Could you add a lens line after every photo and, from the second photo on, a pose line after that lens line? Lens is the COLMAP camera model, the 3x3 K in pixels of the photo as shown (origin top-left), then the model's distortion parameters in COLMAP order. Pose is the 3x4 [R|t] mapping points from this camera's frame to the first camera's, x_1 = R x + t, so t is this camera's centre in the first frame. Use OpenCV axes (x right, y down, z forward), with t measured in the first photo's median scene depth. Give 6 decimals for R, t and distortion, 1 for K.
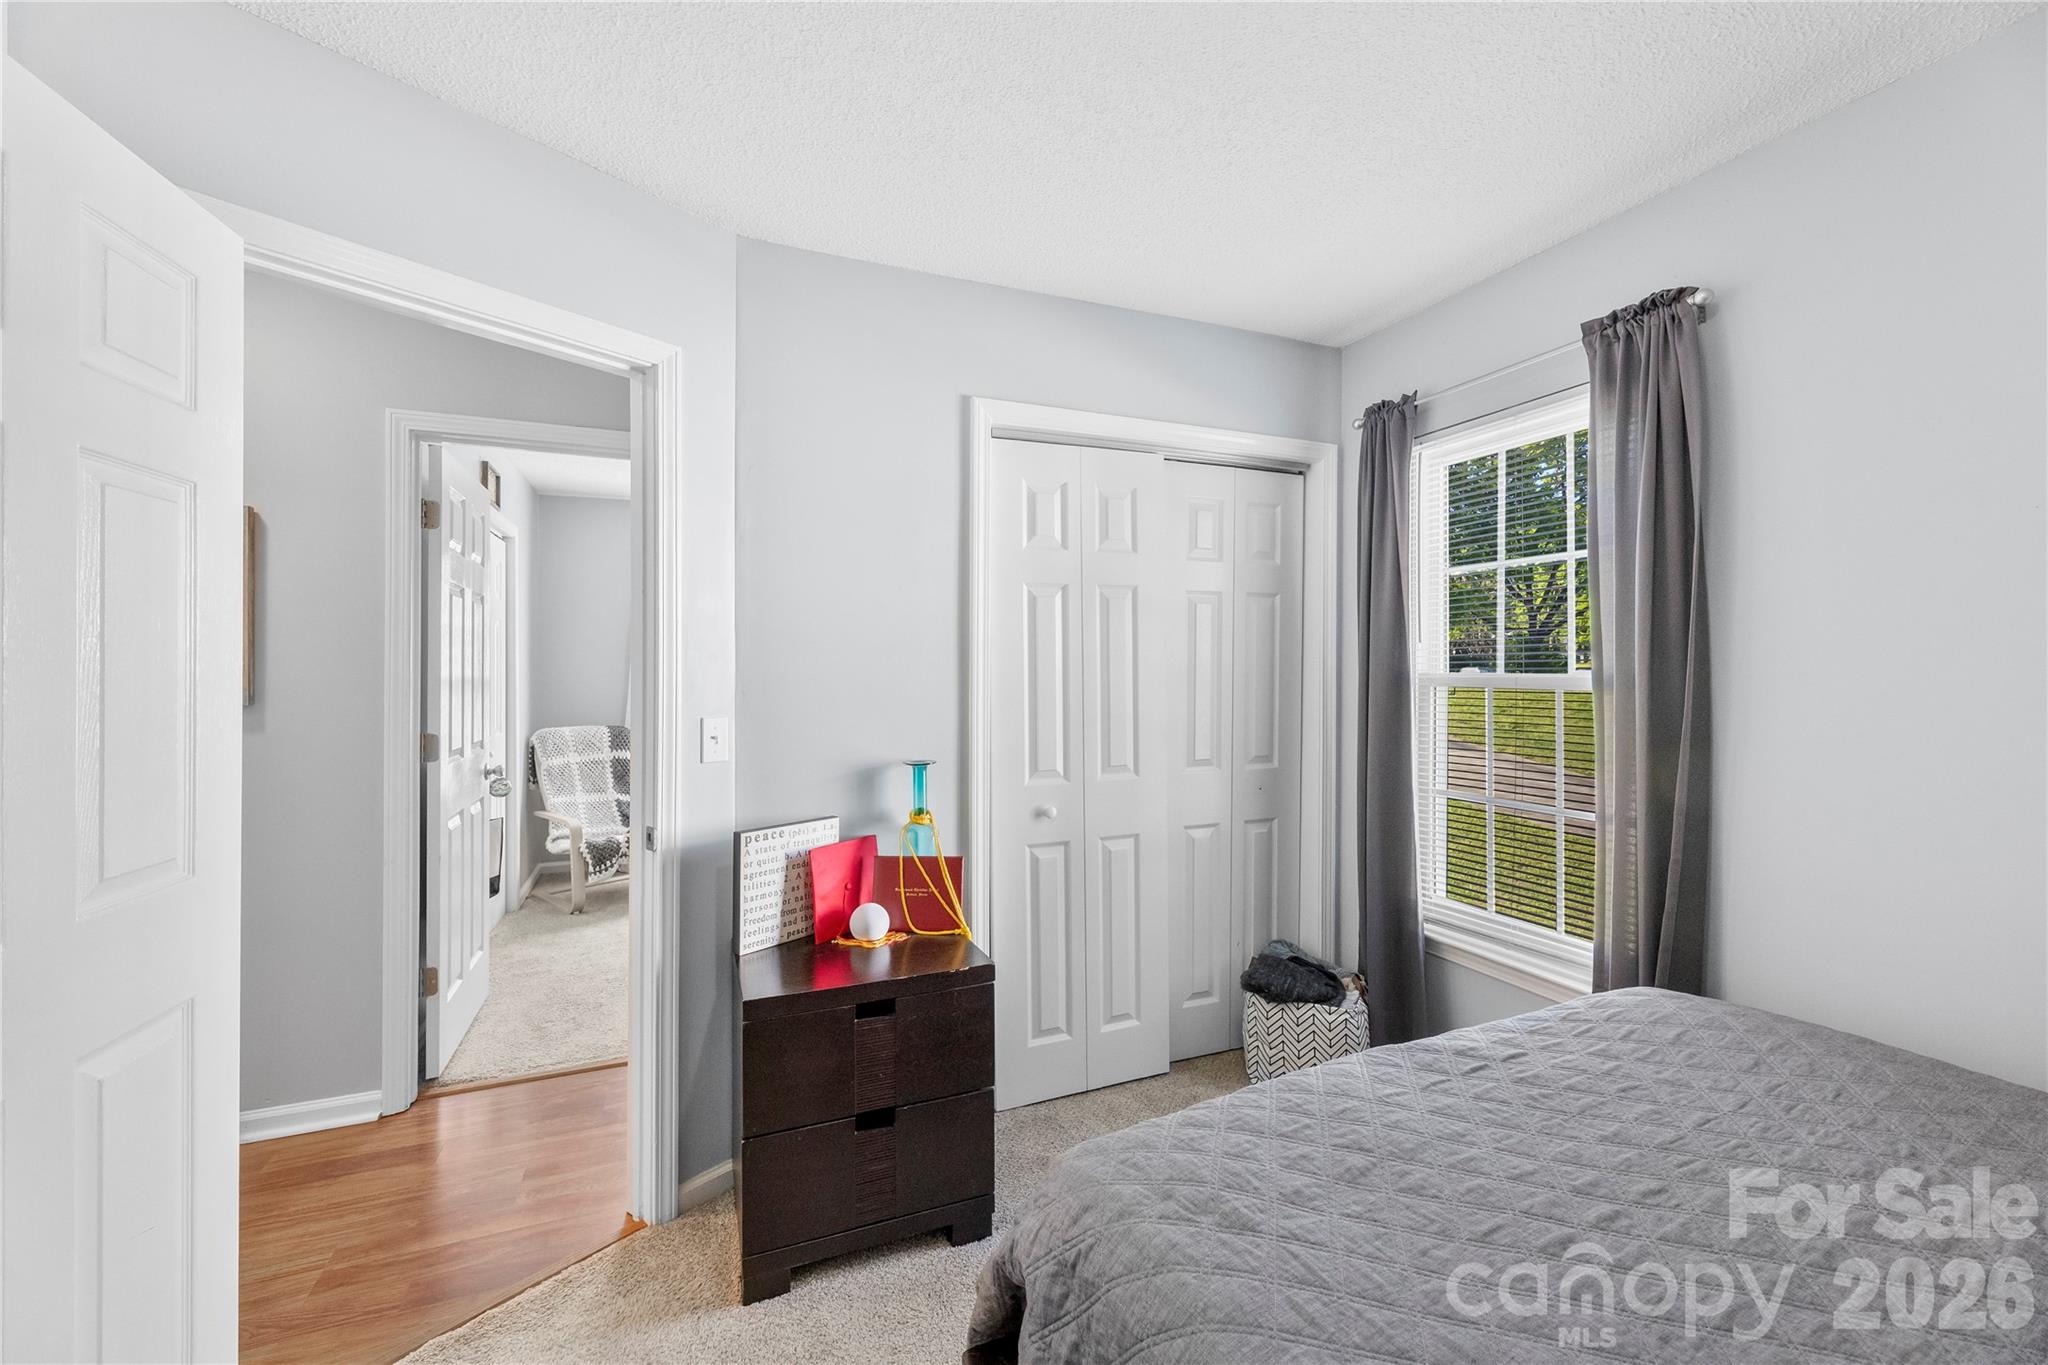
lens RADIAL K [[830.7, 0, 1020.9], [0, 830.7, 663.7], [0, 0, 1]] dist [0.001569, 0.000262]
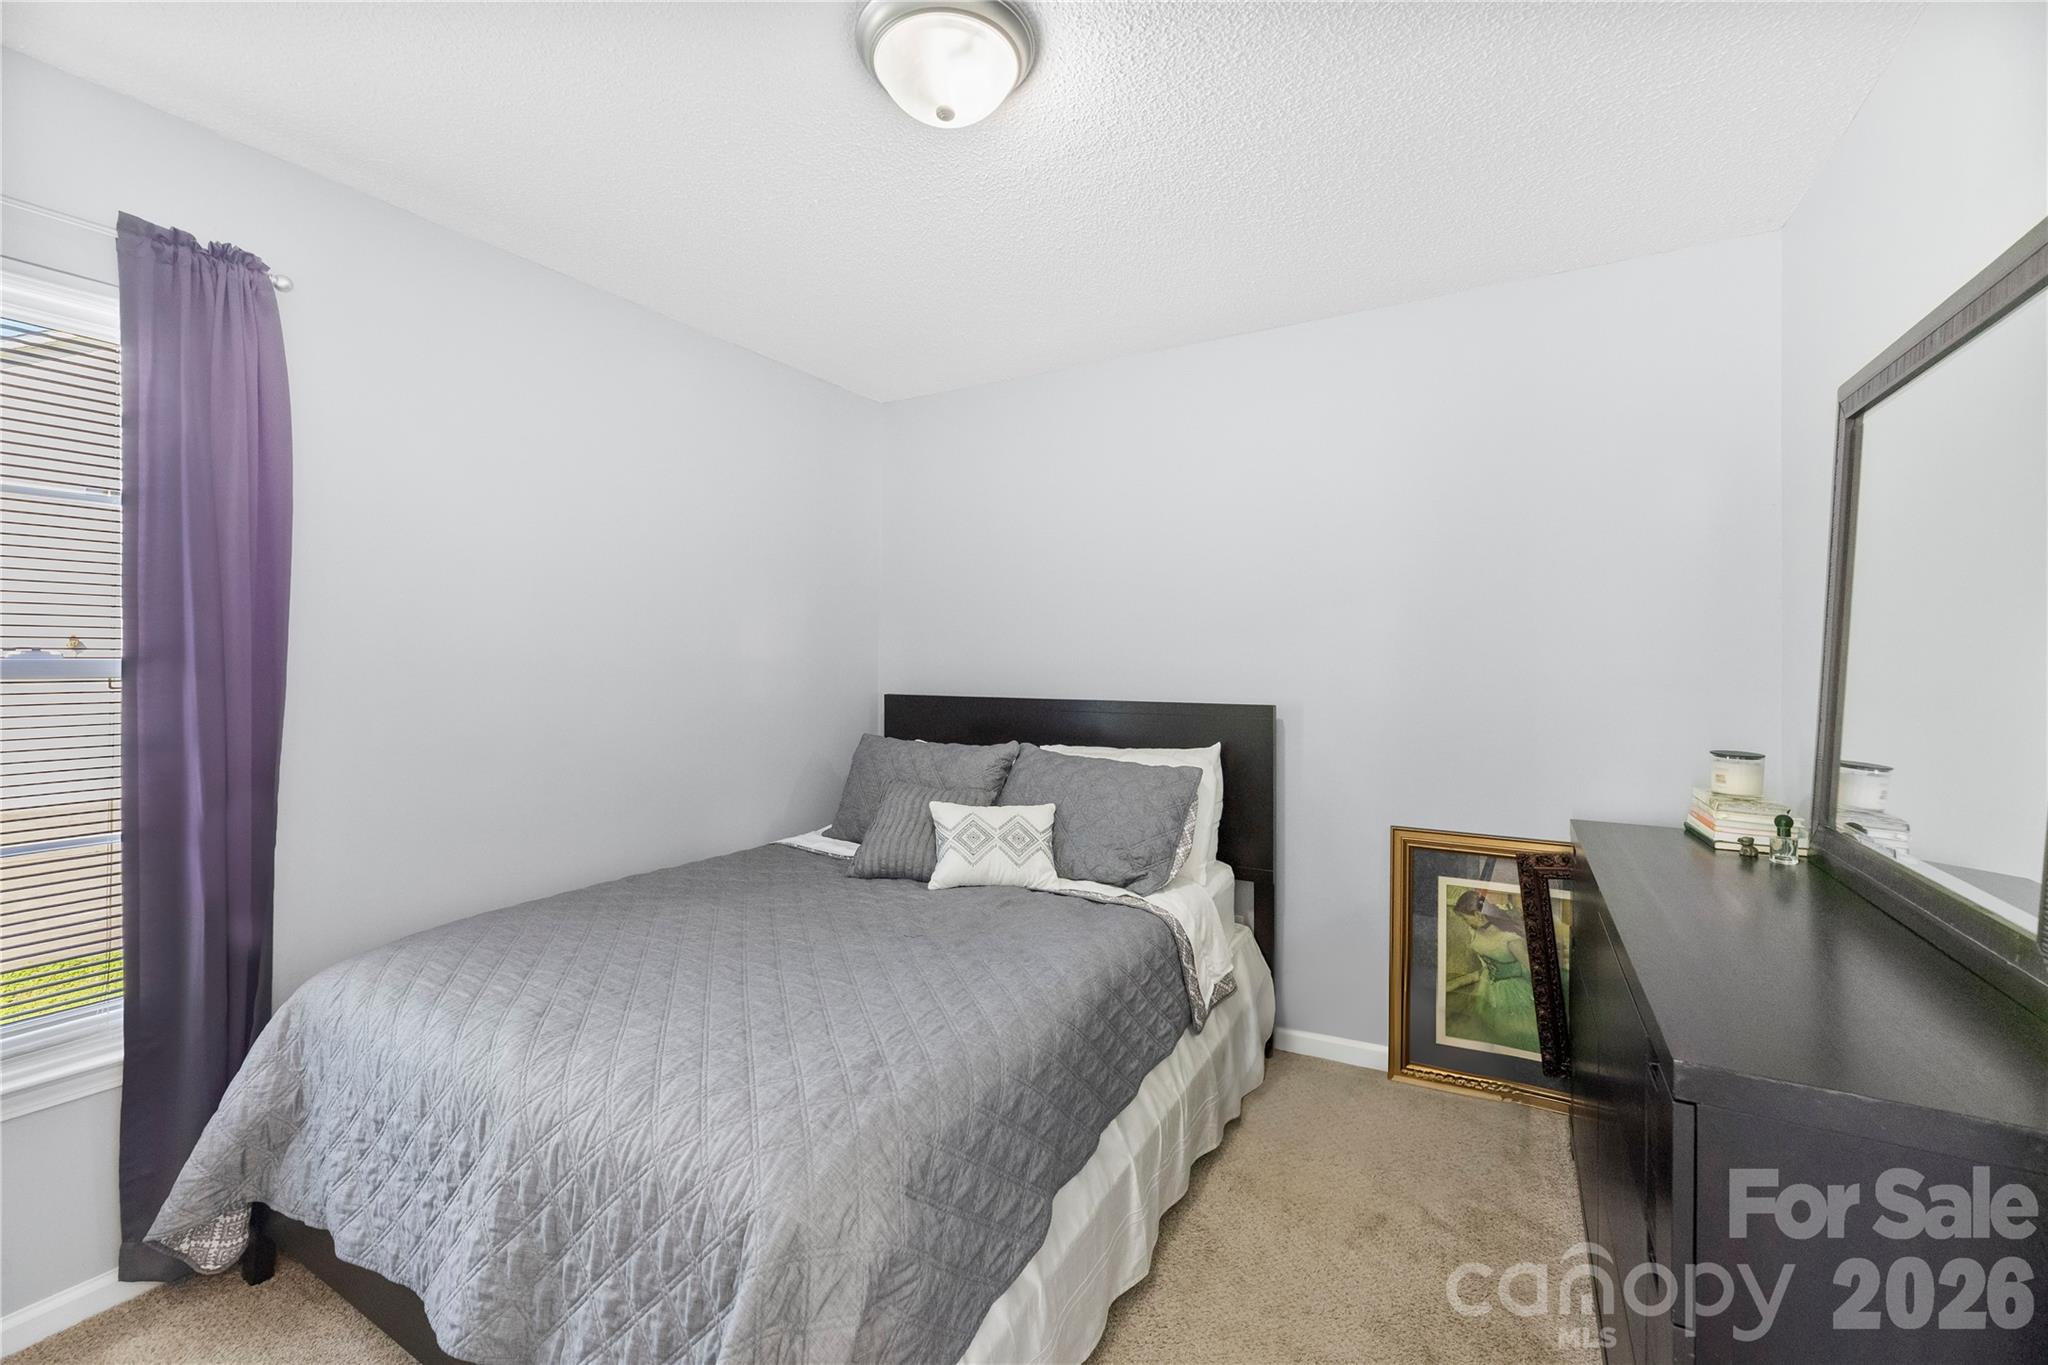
lens RADIAL K [[830.7, 0, 1020.9], [0, 830.7, 663.7], [0, 0, 1]] dist [0.001569, 0.000262]
pose [[-0.602218, -0.002325, 0.798328, -0.811172], [-0.002678, 0.999996, 0.000892, 0.025318], [-0.798327, -0.001601, -0.602222, 1.376087]]
